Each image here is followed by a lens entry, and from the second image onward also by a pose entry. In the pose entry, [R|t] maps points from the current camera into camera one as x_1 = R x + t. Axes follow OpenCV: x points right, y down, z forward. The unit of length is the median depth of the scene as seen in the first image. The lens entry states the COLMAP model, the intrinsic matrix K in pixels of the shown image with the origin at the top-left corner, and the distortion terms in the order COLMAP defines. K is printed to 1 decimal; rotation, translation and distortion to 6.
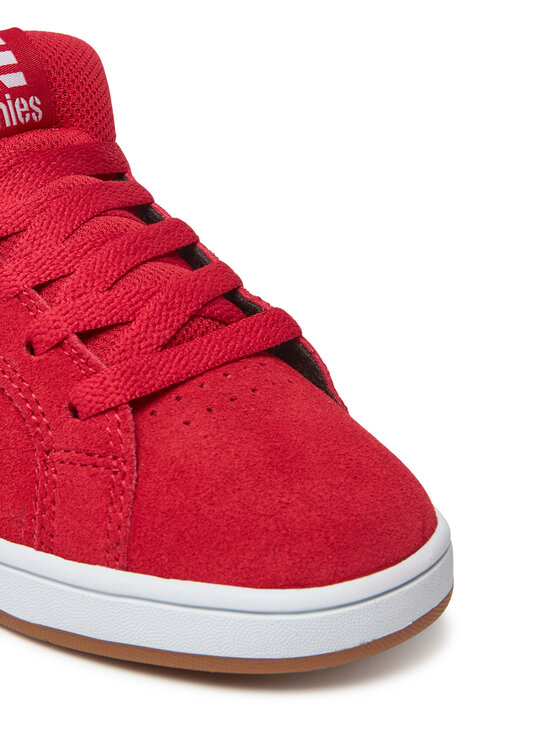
lens RADIAL K [[1938.3, 0, 280.0], [0, 1938.3, 373.0], [0, 0, 1]] dist [-0.447152, 0.236232]
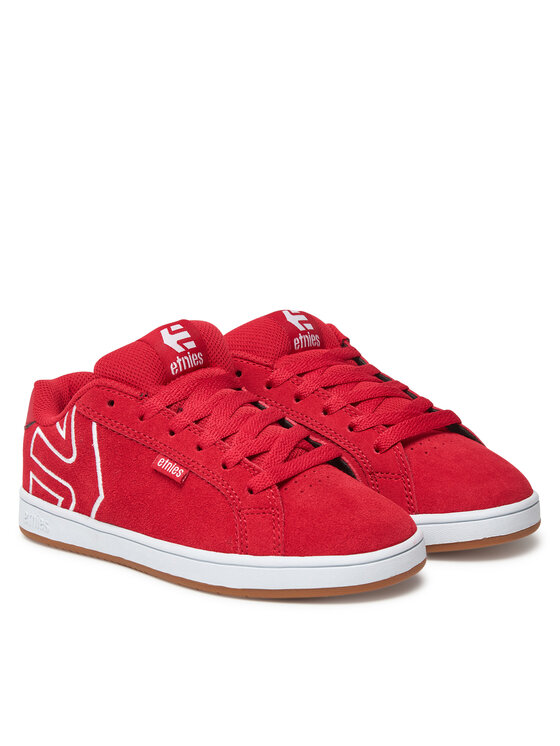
lens RADIAL K [[2194.9, 0, 280.0], [0, 2194.9, 373.0], [0, 0, 1]] dist [-1.541937, -0.089003]
pose [[0.992708, -0.085761, 0.084711, -0.270106], [0.096727, 0.986084, -0.135212, 0.224962], [-0.071936, 0.142420, 0.987189, -1.468233]]
